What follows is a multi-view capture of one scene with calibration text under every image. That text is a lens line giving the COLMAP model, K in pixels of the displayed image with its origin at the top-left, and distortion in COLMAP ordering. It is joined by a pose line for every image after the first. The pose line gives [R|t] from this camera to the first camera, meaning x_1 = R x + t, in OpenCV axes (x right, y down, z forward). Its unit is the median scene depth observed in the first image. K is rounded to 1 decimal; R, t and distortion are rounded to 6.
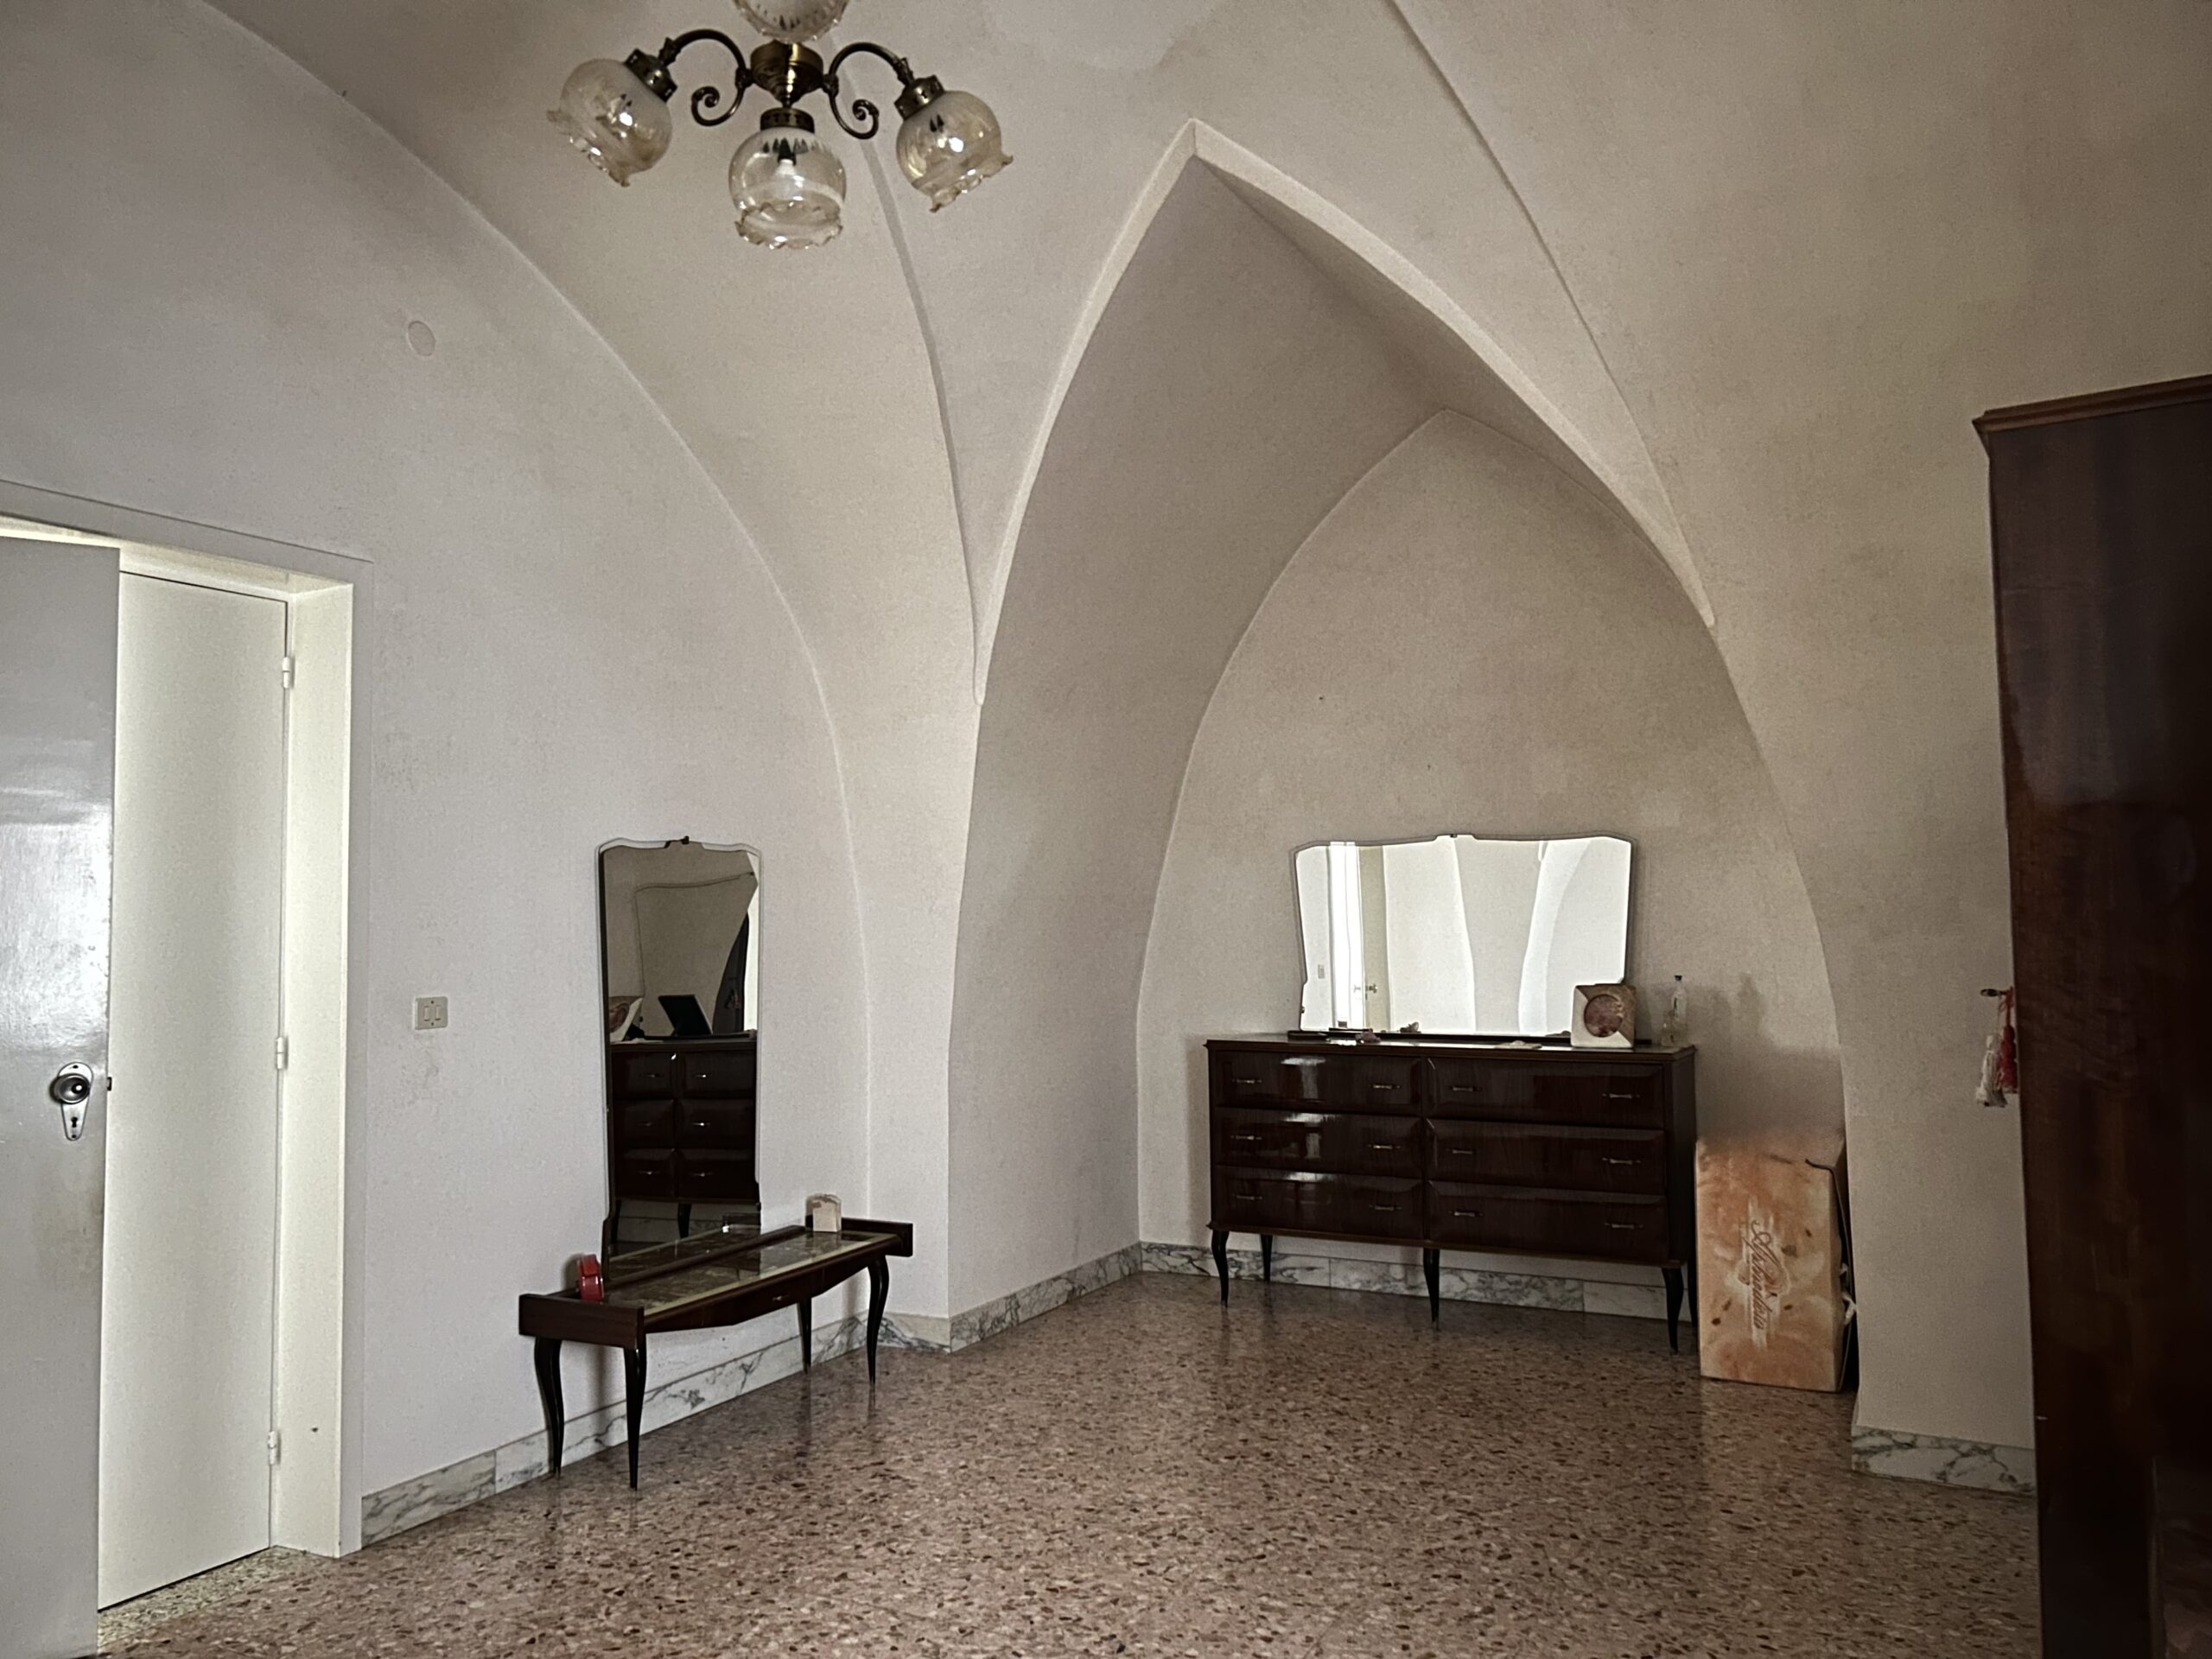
lens RADIAL K [[1674.8, 0, 1093.7], [0, 1674.8, 811.2], [0, 0, 1]] dist [0.074048, -0.082266]
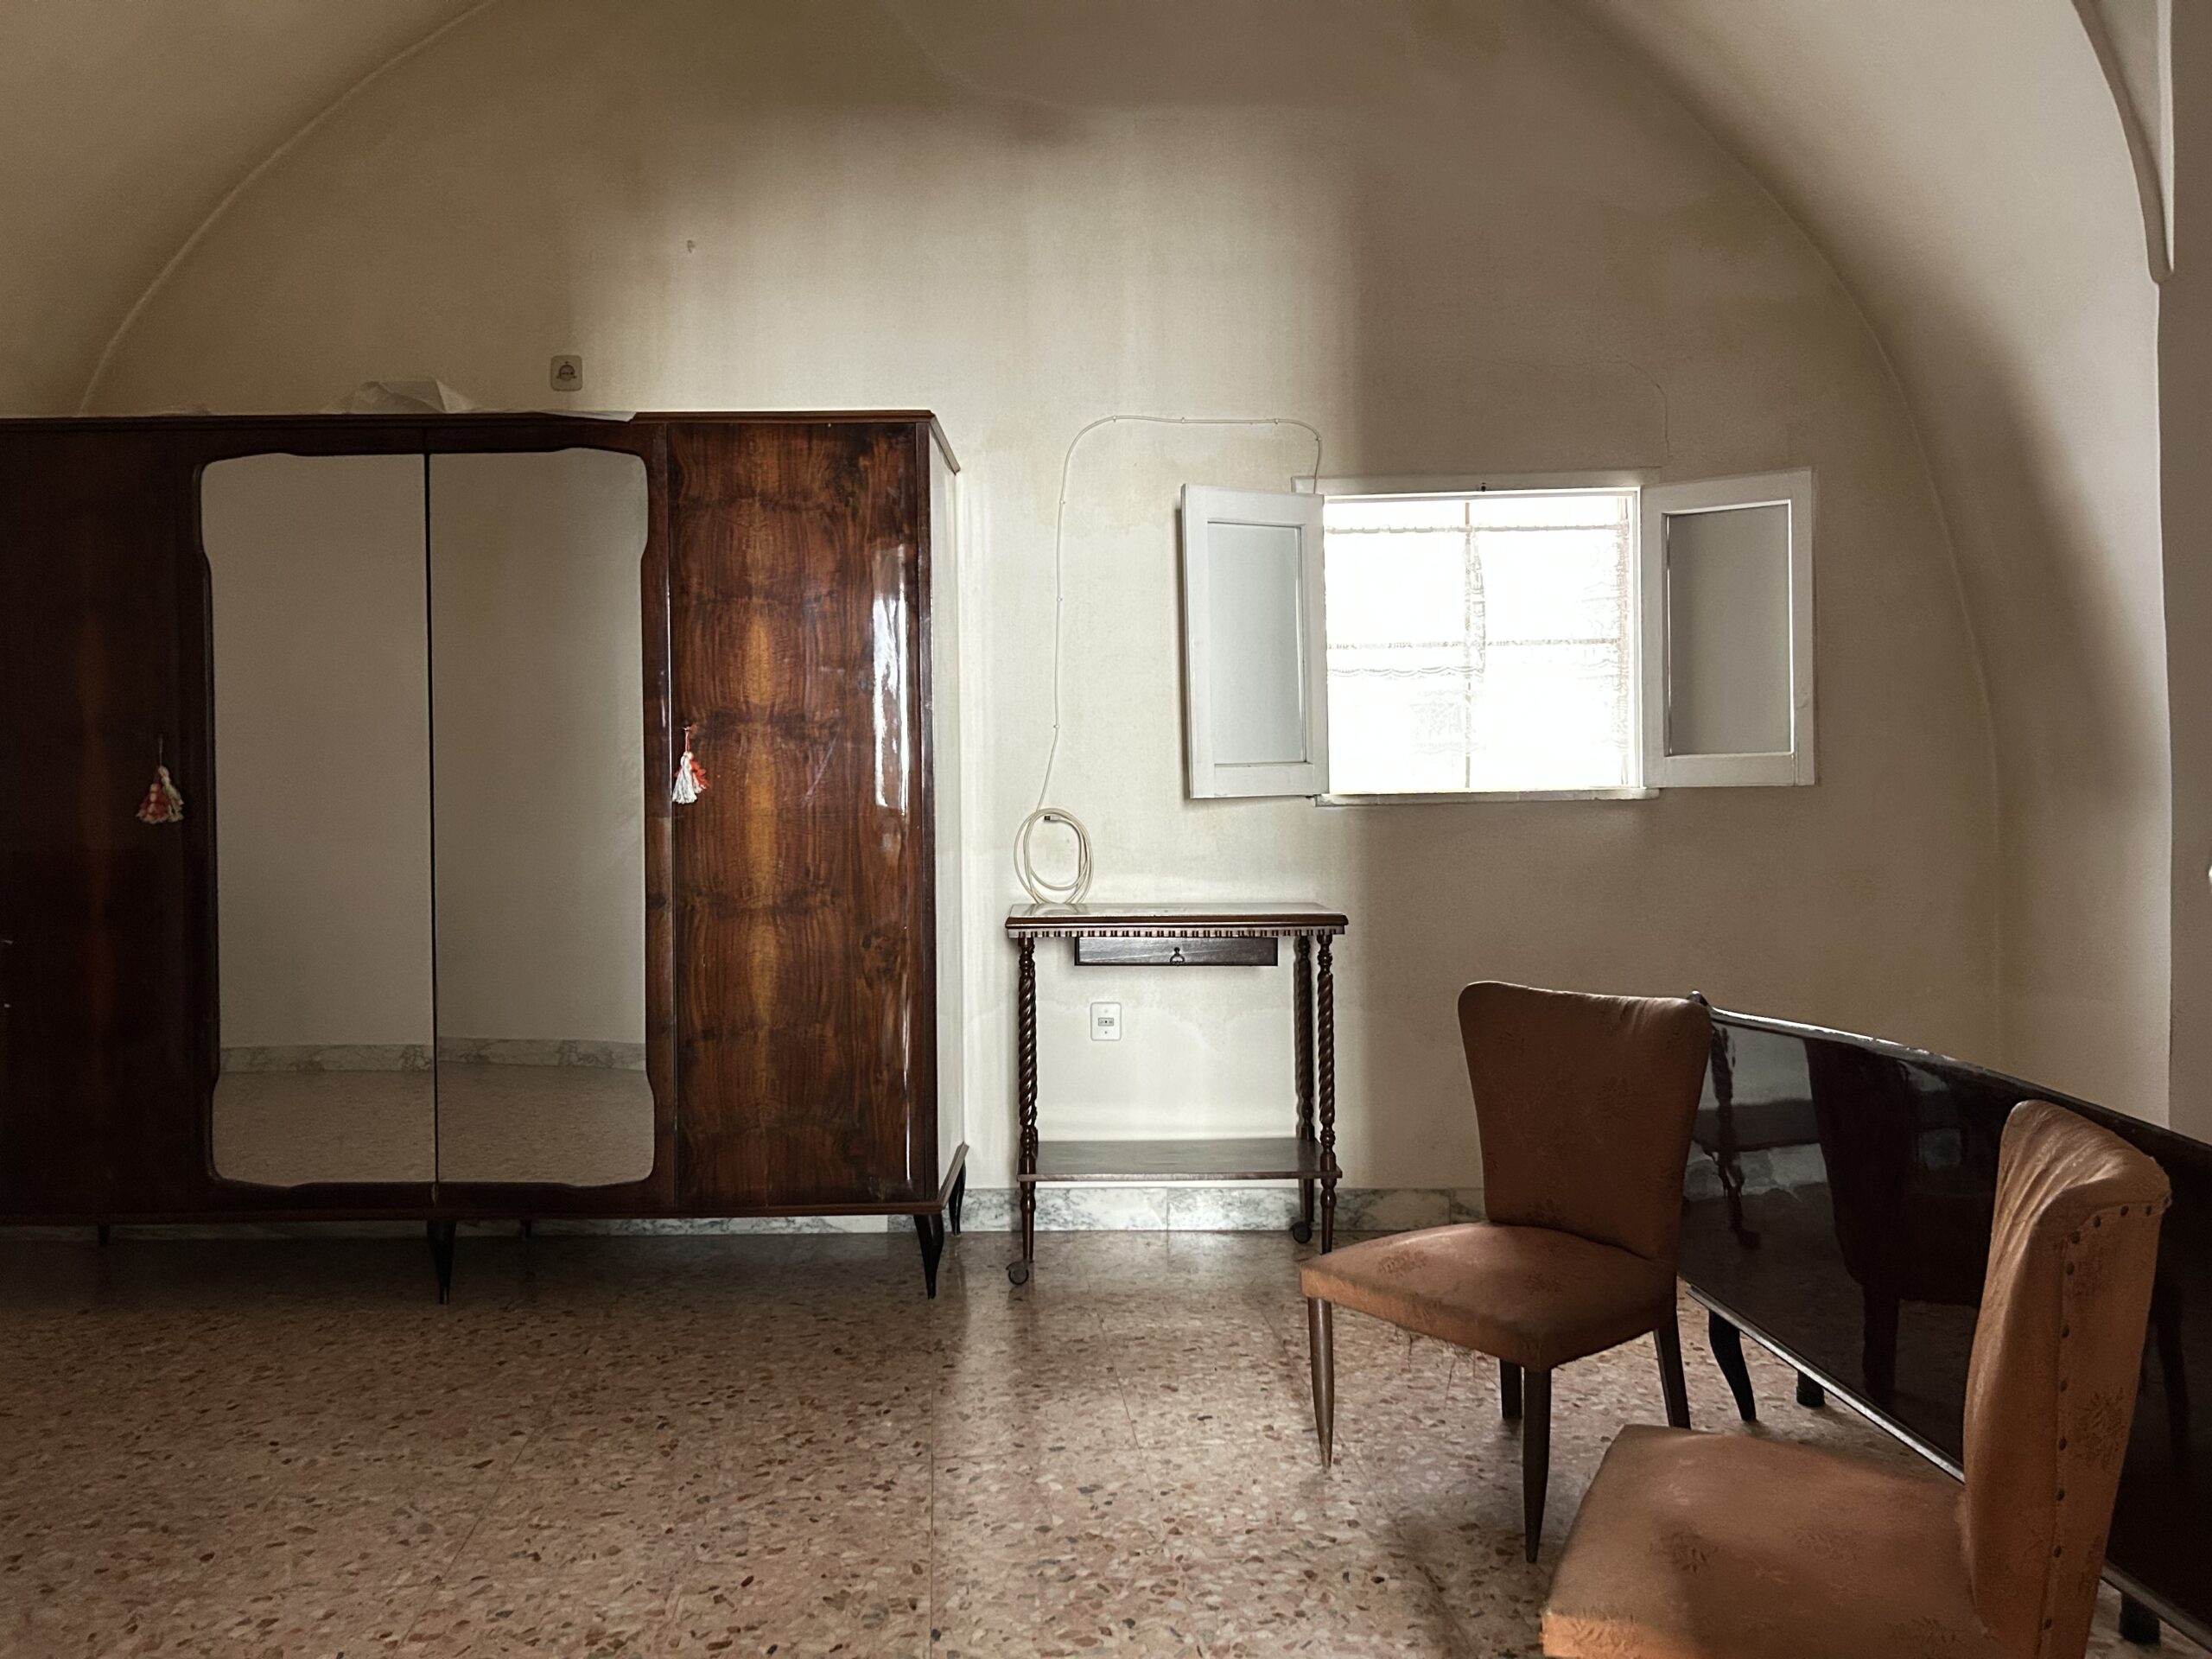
lens RADIAL K [[1674.8, 0, 1109.9], [0, 1674.8, 819.9], [0, 0, 1]] dist [0.074048, -0.082266]
pose [[-0.546438, -0.001834, 0.837497, -0.517962], [-0.038263, 0.999008, -0.022777, 0.113952], [-0.836625, -0.044492, -0.545966, 0.830050]]
